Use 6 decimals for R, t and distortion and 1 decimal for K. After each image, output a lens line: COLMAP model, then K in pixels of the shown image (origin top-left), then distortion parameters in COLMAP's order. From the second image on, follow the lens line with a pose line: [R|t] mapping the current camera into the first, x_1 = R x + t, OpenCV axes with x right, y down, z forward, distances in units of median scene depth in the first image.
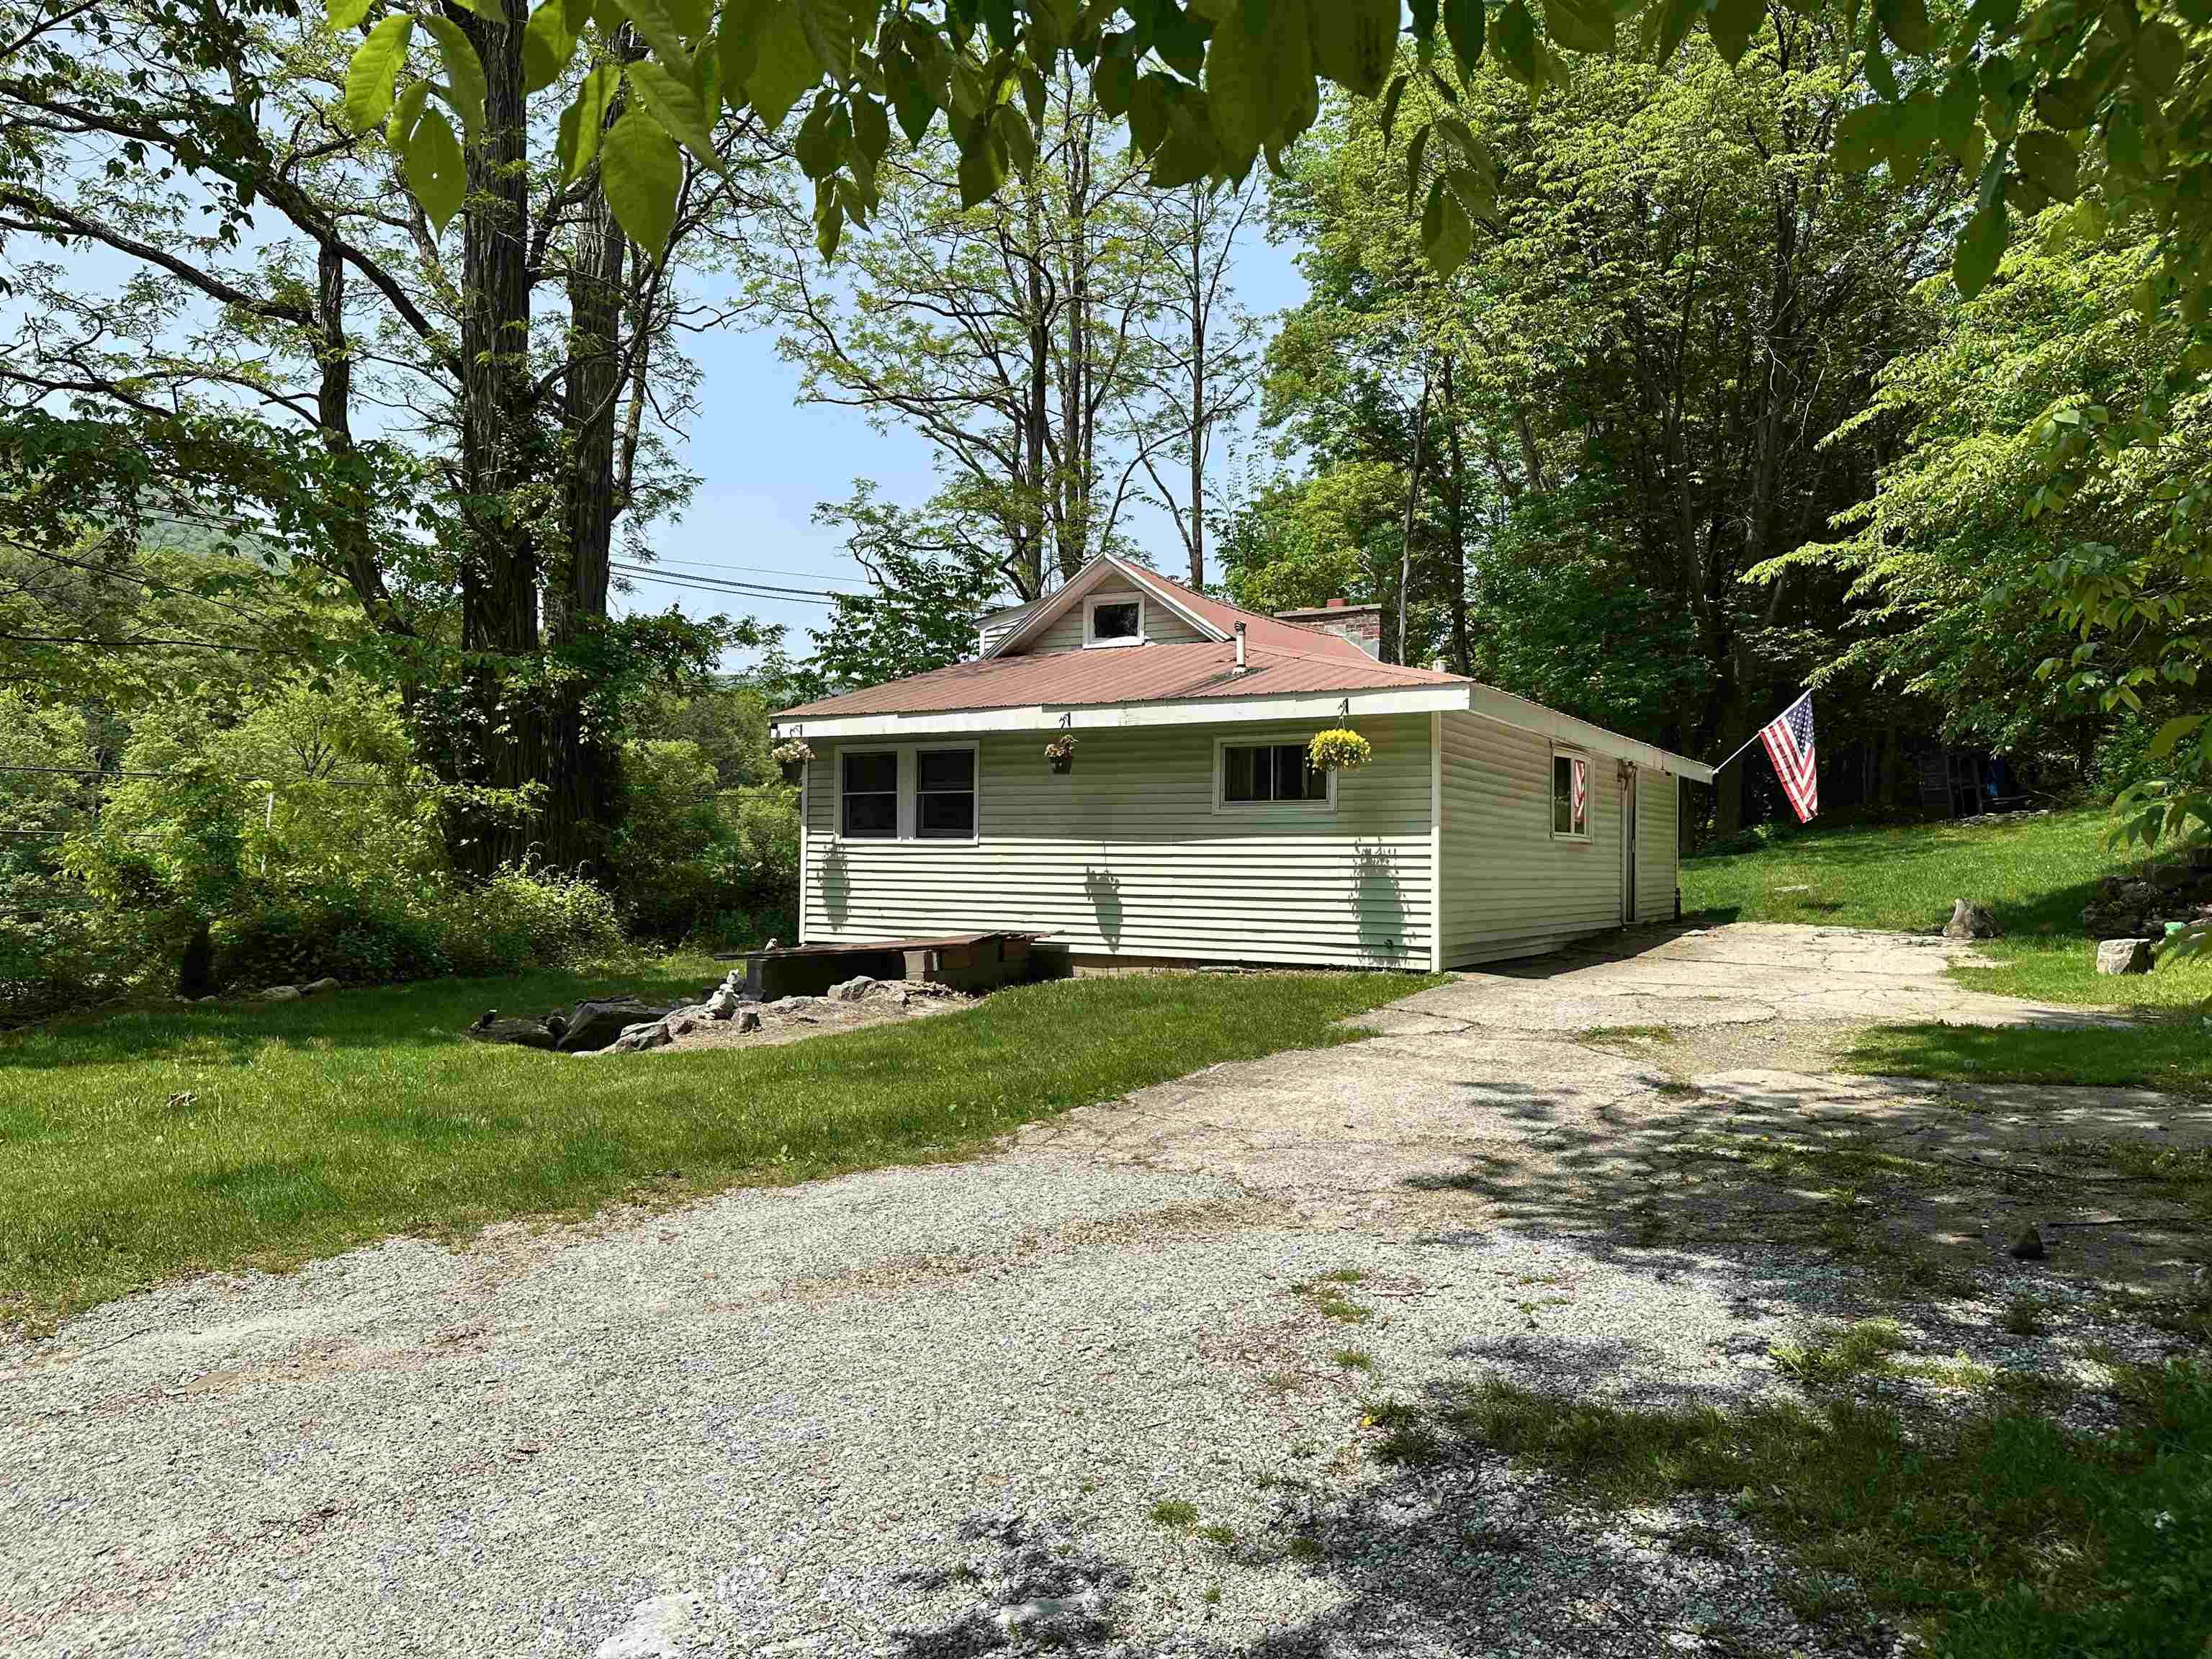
lens RADIAL K [[1586.1, 0, 1106.8], [0, 1586.1, 837.2], [0, 0, 1]] dist [0.005500, 0.000606]
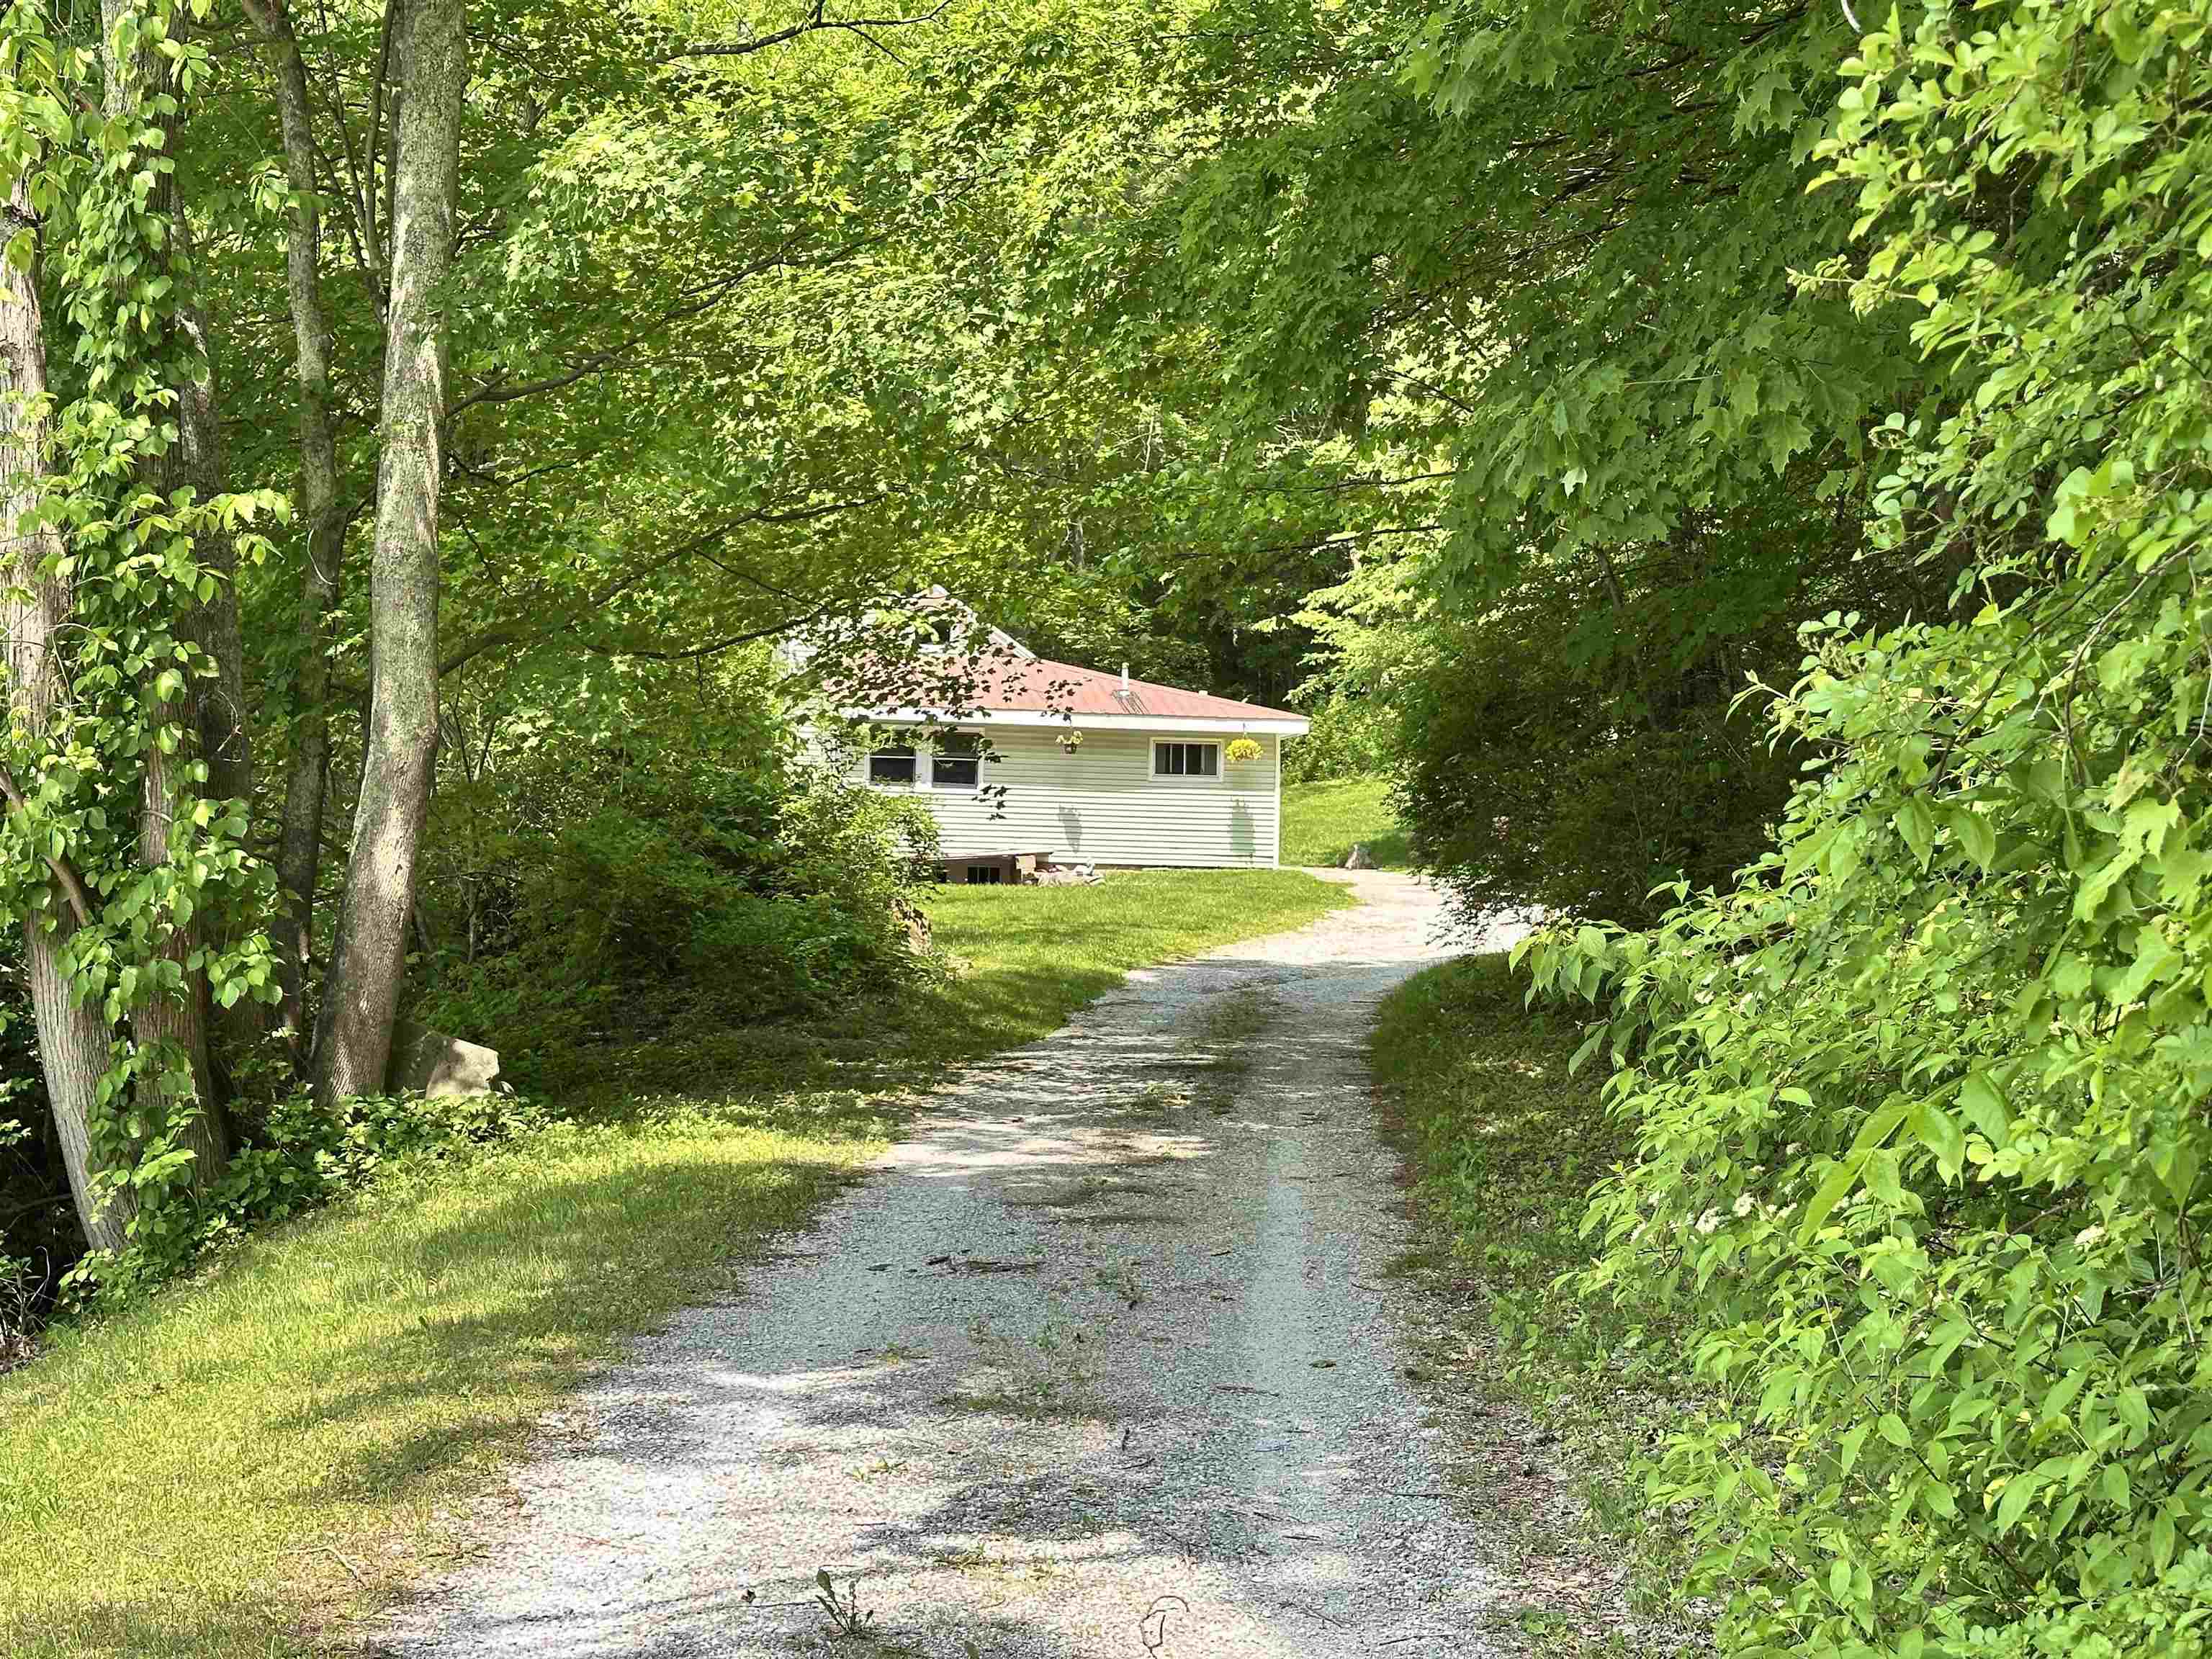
lens RADIAL K [[3075.3, 0, 1109.5], [0, 3075.3, 833.1], [0, 0, 1]] dist [0.045111, 0.000000]
pose [[0.791177, 0.019052, 0.611290, -2.039169], [-0.029329, 0.999547, 0.006806, 0.021490], [-0.610883, -0.023313, 0.791377, -1.657222]]
